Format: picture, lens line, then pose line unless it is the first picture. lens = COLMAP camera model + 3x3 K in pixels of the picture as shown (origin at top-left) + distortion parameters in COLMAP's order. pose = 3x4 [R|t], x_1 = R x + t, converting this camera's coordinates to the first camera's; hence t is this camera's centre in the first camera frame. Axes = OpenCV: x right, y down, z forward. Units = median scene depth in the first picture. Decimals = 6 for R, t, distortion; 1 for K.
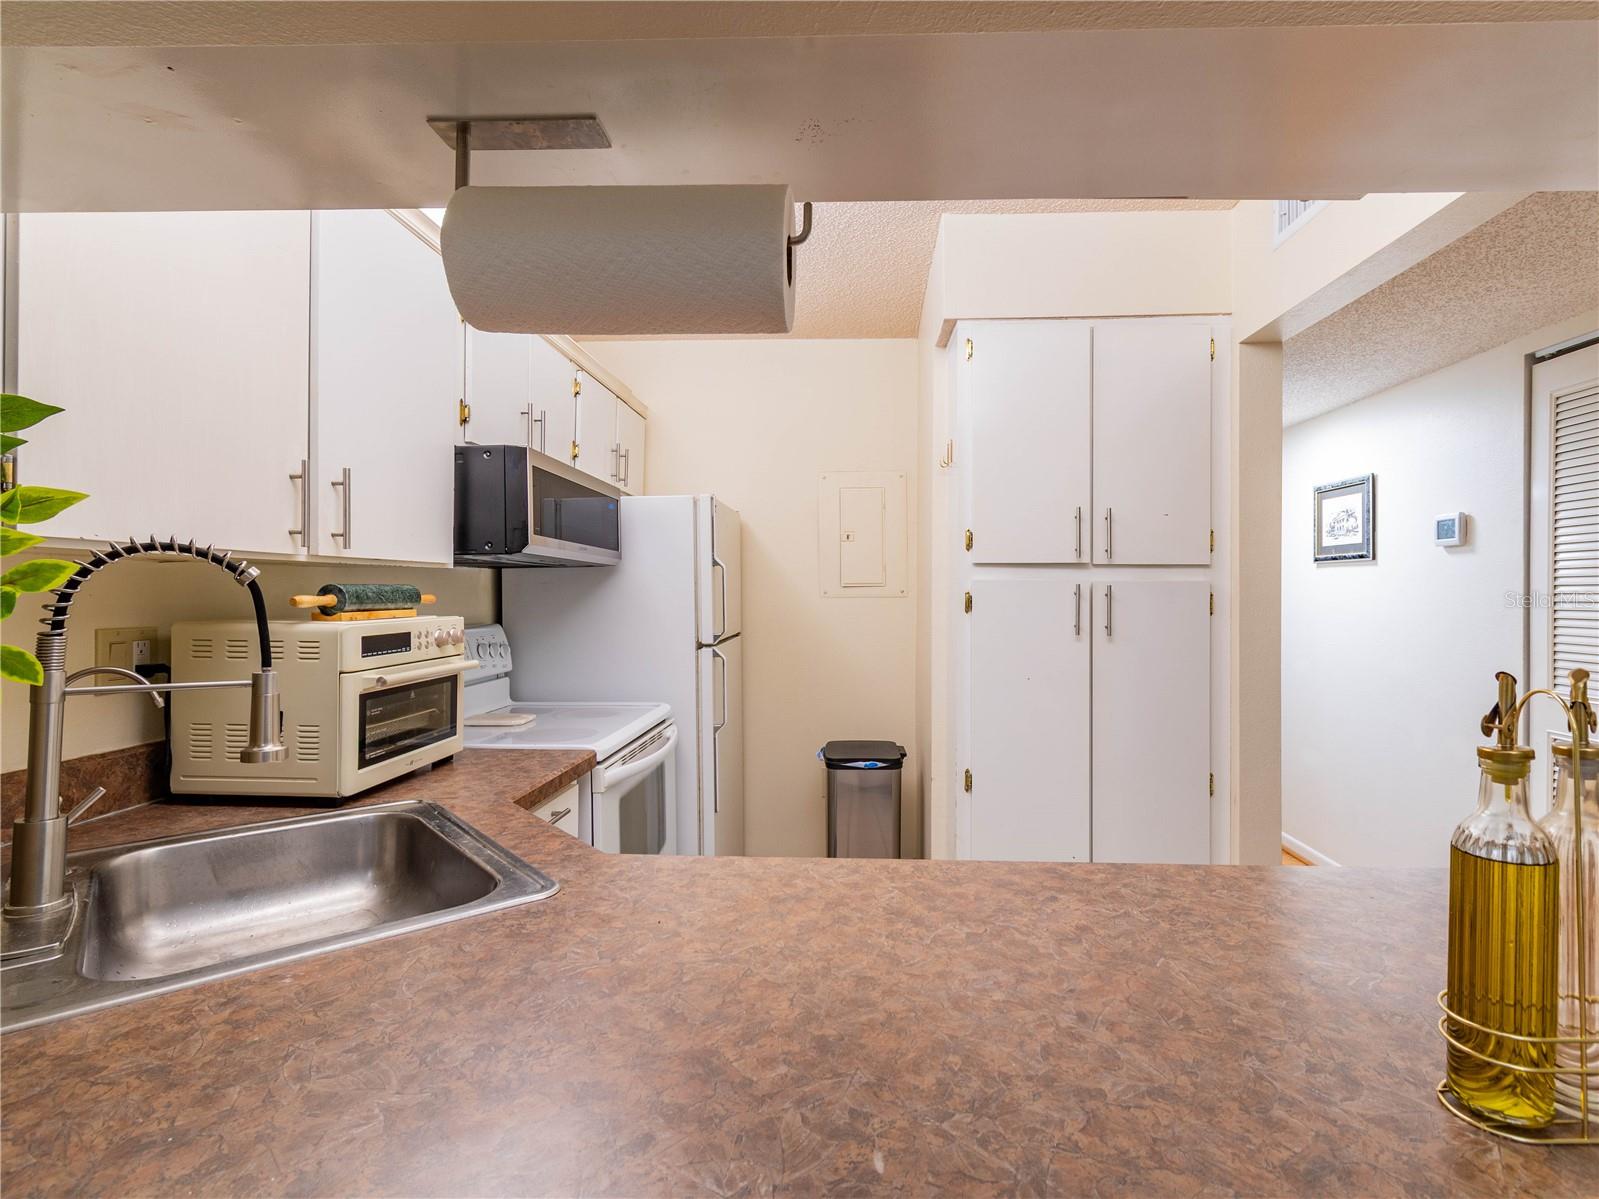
lens RADIAL K [[798.7, 0, 837.0], [0, 798.7, 590.0], [0, 0, 1]] dist [0.002335, -0.000095]
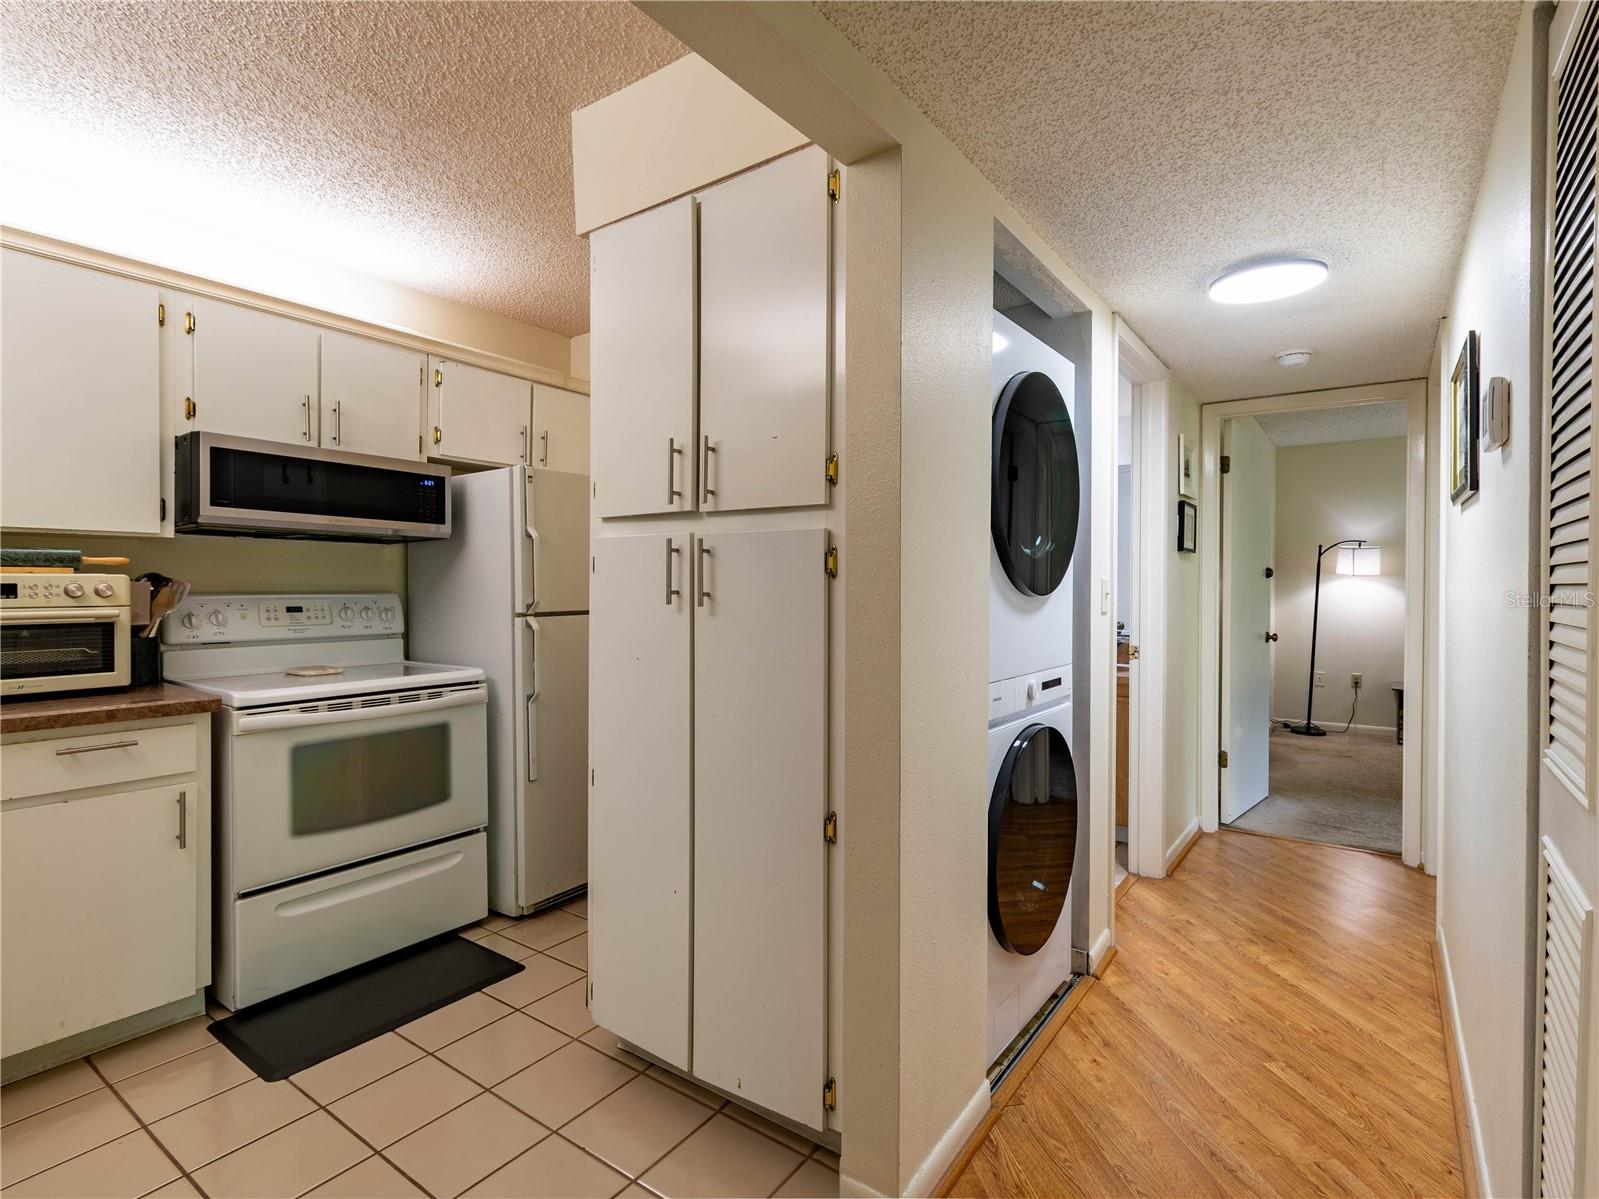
lens RADIAL K [[790.2, 0, 826.8], [0, 790.2, 591.8], [0, 0, 1]] dist [0.003565, -0.000380]
pose [[0.840788, 0.005079, -0.541340, 1.192473], [-0.000181, 0.999959, 0.009101, 0.052729], [0.541364, -0.007553, 0.840754, 0.622072]]
